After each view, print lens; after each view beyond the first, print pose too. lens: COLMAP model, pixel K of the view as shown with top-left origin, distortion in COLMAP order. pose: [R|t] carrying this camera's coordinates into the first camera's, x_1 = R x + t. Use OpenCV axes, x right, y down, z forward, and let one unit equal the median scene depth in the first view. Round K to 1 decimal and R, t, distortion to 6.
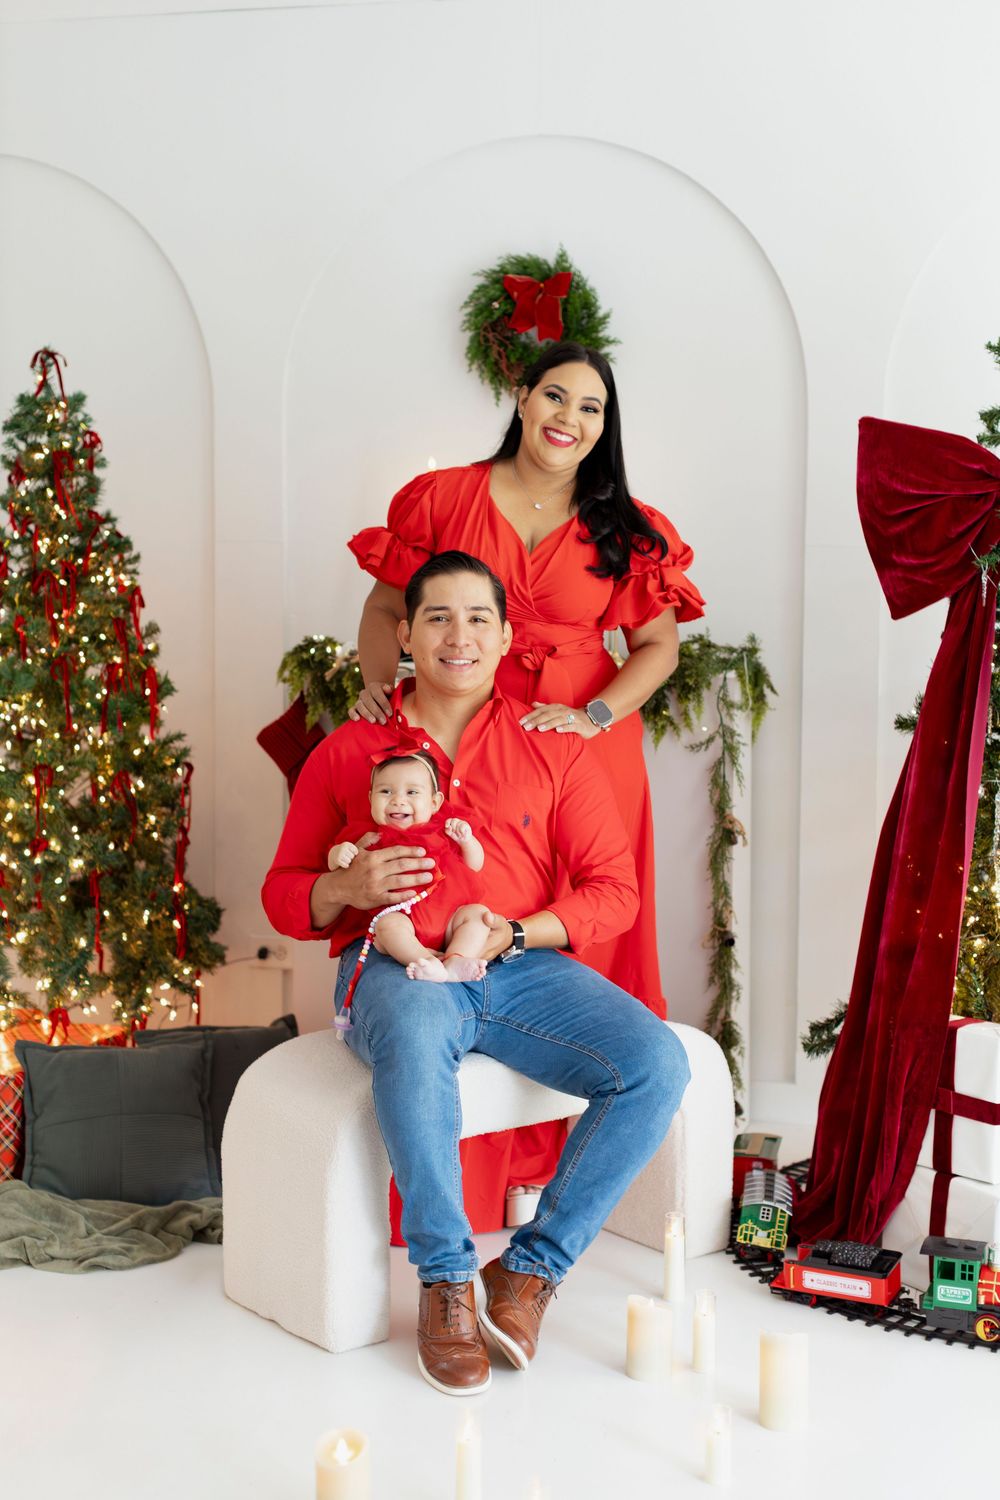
lens RADIAL K [[2292.5, 0, 500.4], [0, 2292.5, 631.1], [0, 0, 1]] dist [0.107970, -0.133978]
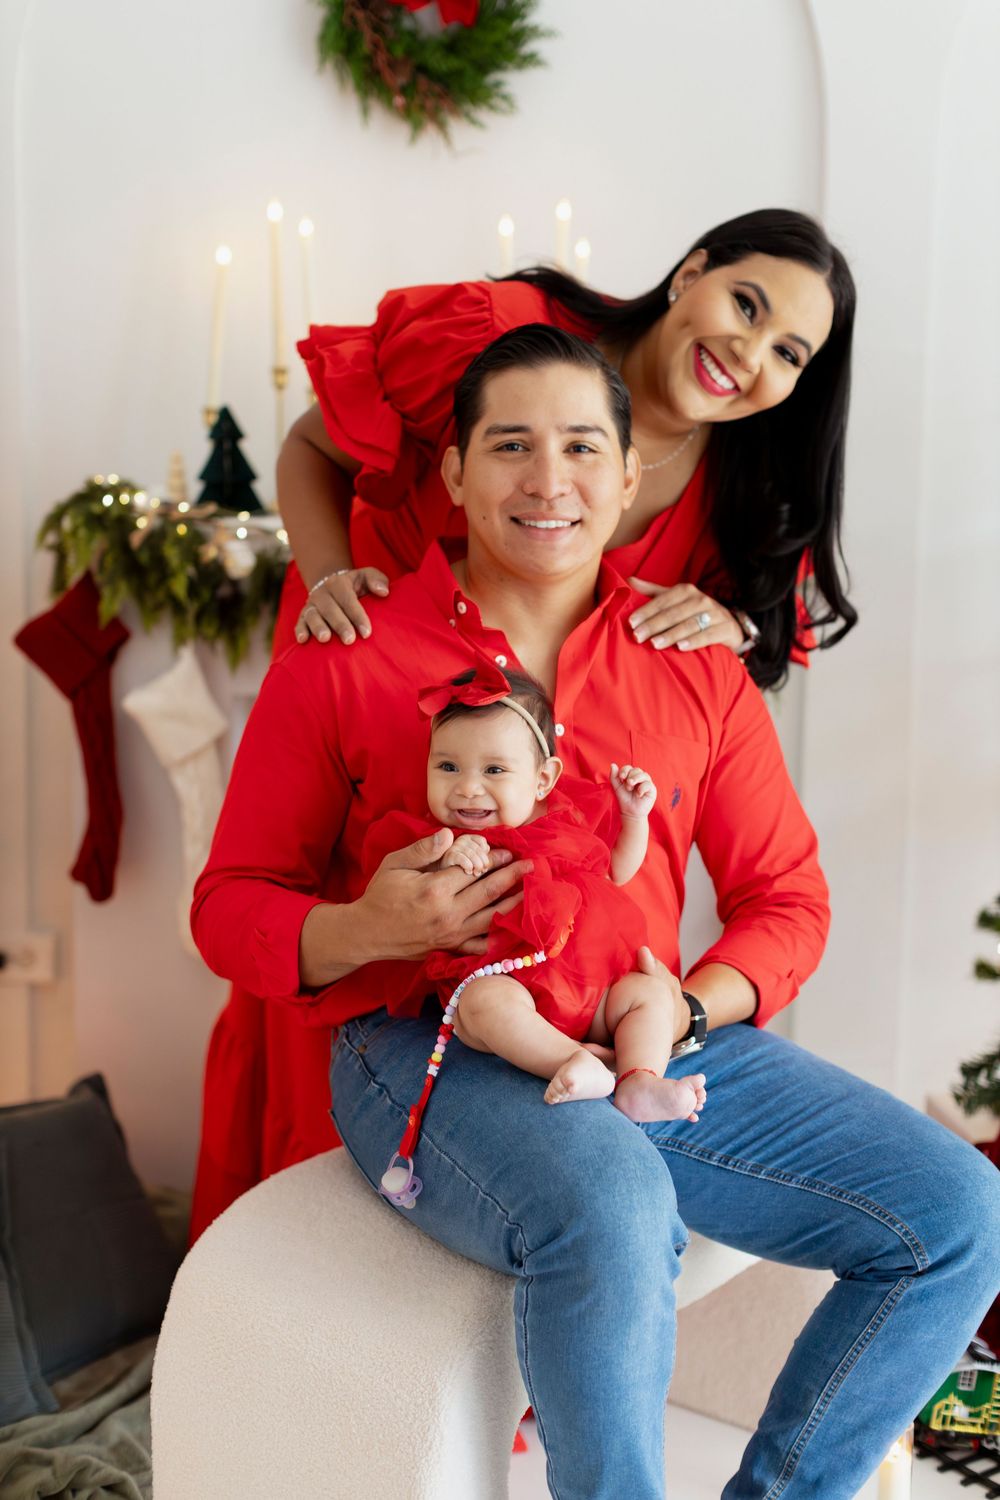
lens RADIAL K [[2292.5, 0, 500.4], [0, 2292.5, 631.1], [0, 0, 1]] dist [0.107970, -0.133978]
pose [[0.964778, -0.018786, 0.262394, -0.182002], [0.000812, 0.997655, 0.068439, 0.001346], [-0.263064, -0.065816, 0.962531, 0.446486]]
